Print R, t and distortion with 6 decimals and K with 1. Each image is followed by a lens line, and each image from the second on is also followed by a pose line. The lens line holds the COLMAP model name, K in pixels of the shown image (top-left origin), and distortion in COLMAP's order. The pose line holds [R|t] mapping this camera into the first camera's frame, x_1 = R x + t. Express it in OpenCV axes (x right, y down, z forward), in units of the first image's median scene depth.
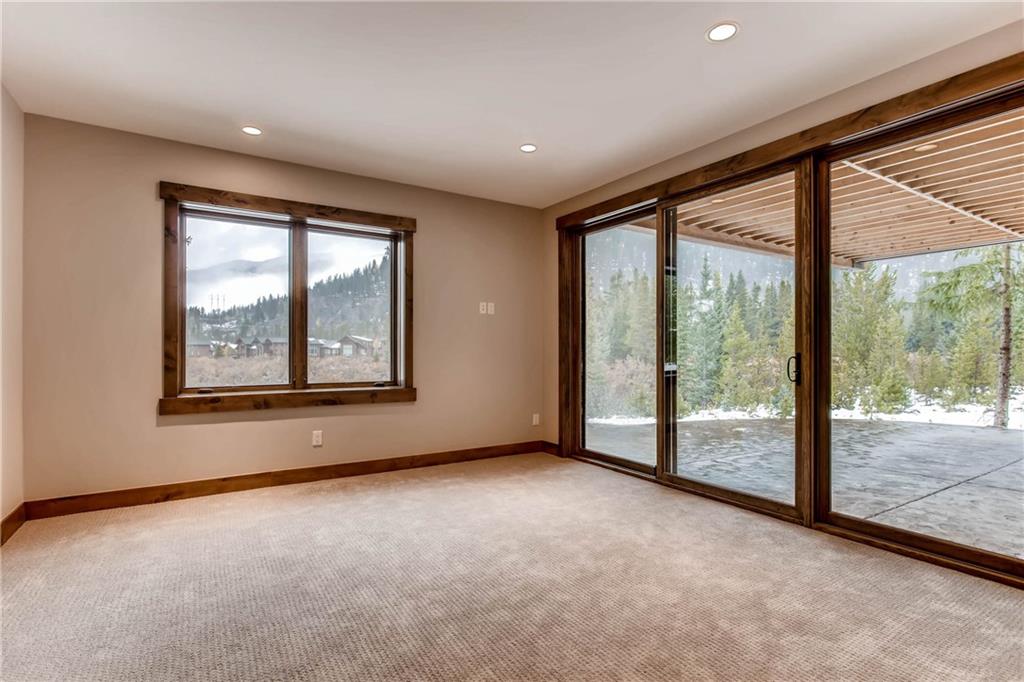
lens RADIAL K [[503.0, 0, 507.1], [0, 503.0, 340.6], [0, 0, 1]] dist [-0.001505, 0.000354]
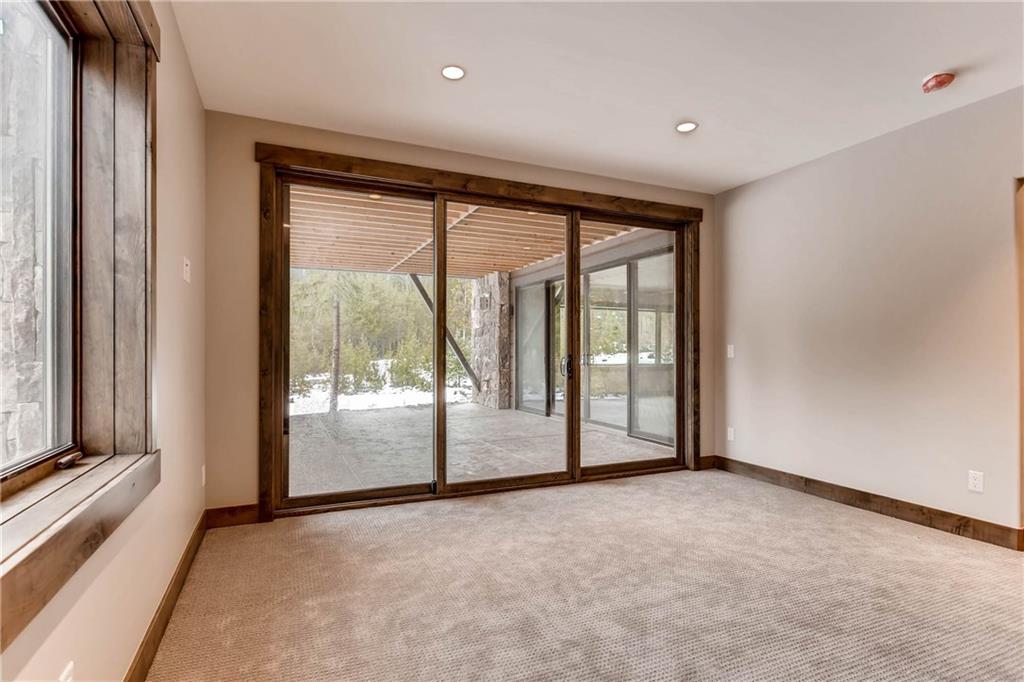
lens RADIAL K [[503.0, 0, 507.1], [0, 503.0, 340.6], [0, 0, 1]] dist [-0.001505, 0.000354]
pose [[0.151790, 0.012146, 0.988338, -0.642198], [-0.020929, 0.999740, -0.009072, 0.002166], [-0.988191, -0.019308, 0.152005, 0.816318]]
